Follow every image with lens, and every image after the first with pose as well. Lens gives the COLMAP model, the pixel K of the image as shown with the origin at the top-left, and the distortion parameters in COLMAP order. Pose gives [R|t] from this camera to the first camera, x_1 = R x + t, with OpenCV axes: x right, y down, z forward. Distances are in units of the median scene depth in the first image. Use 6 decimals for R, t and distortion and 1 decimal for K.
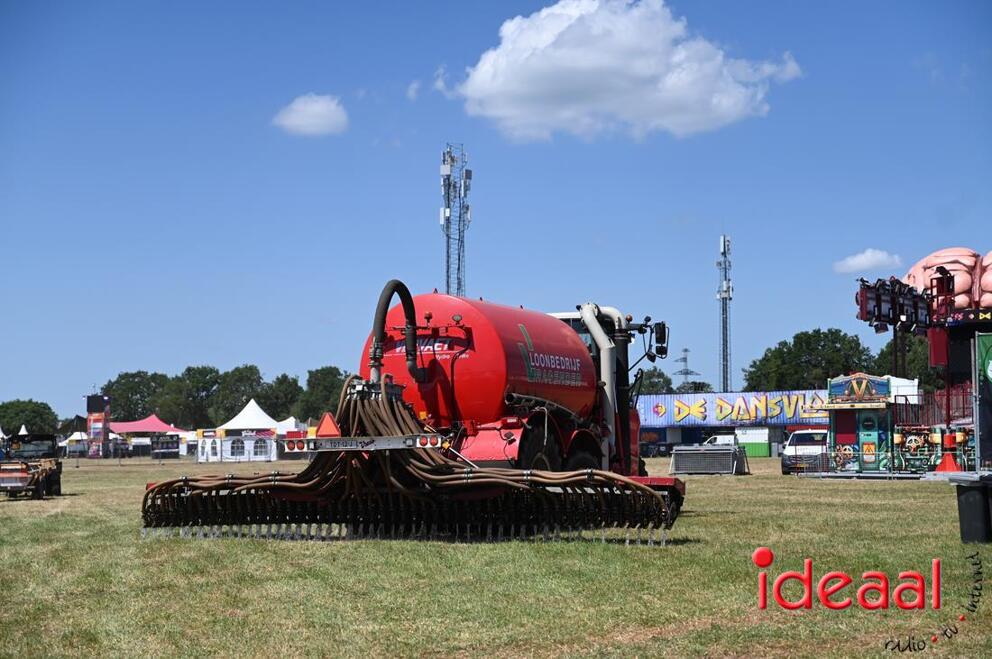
lens RADIAL K [[1640.4, 0, 496.0], [0, 1640.4, 329.5], [0, 0, 1]] dist [0.169561, 0.024123]
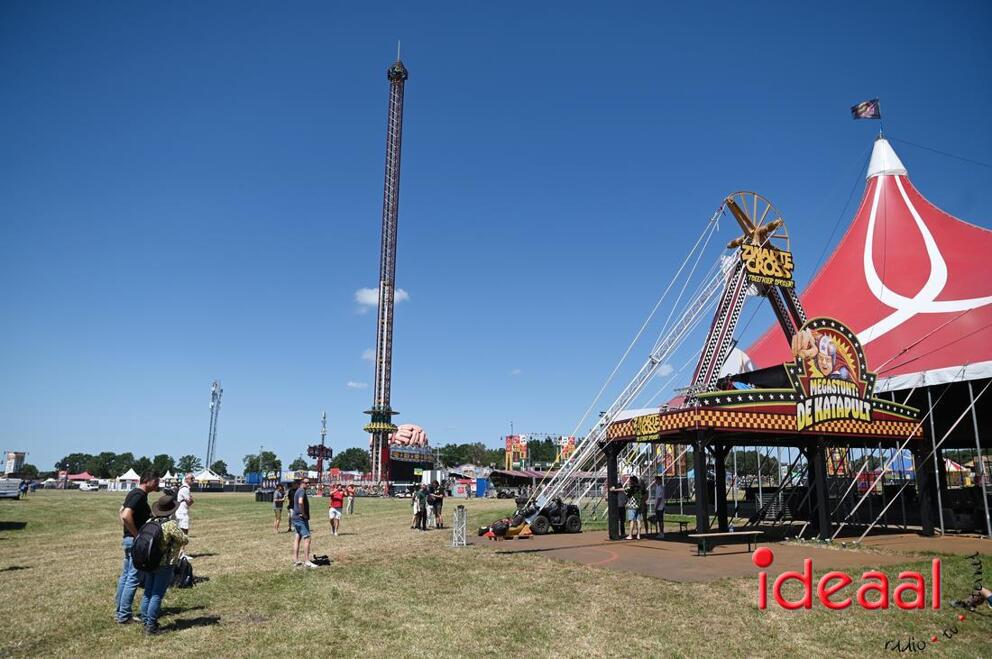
lens RADIAL K [[690.9, 0, 496.0], [0, 690.9, 329.5], [0, 0, 1]] dist [-0.107431, 0.090181]
pose [[0.939914, 0.086179, 0.330357, 0.031324], [-0.032018, 0.985603, -0.166015, -0.018092], [-0.339908, 0.145462, 0.929141, -0.270677]]
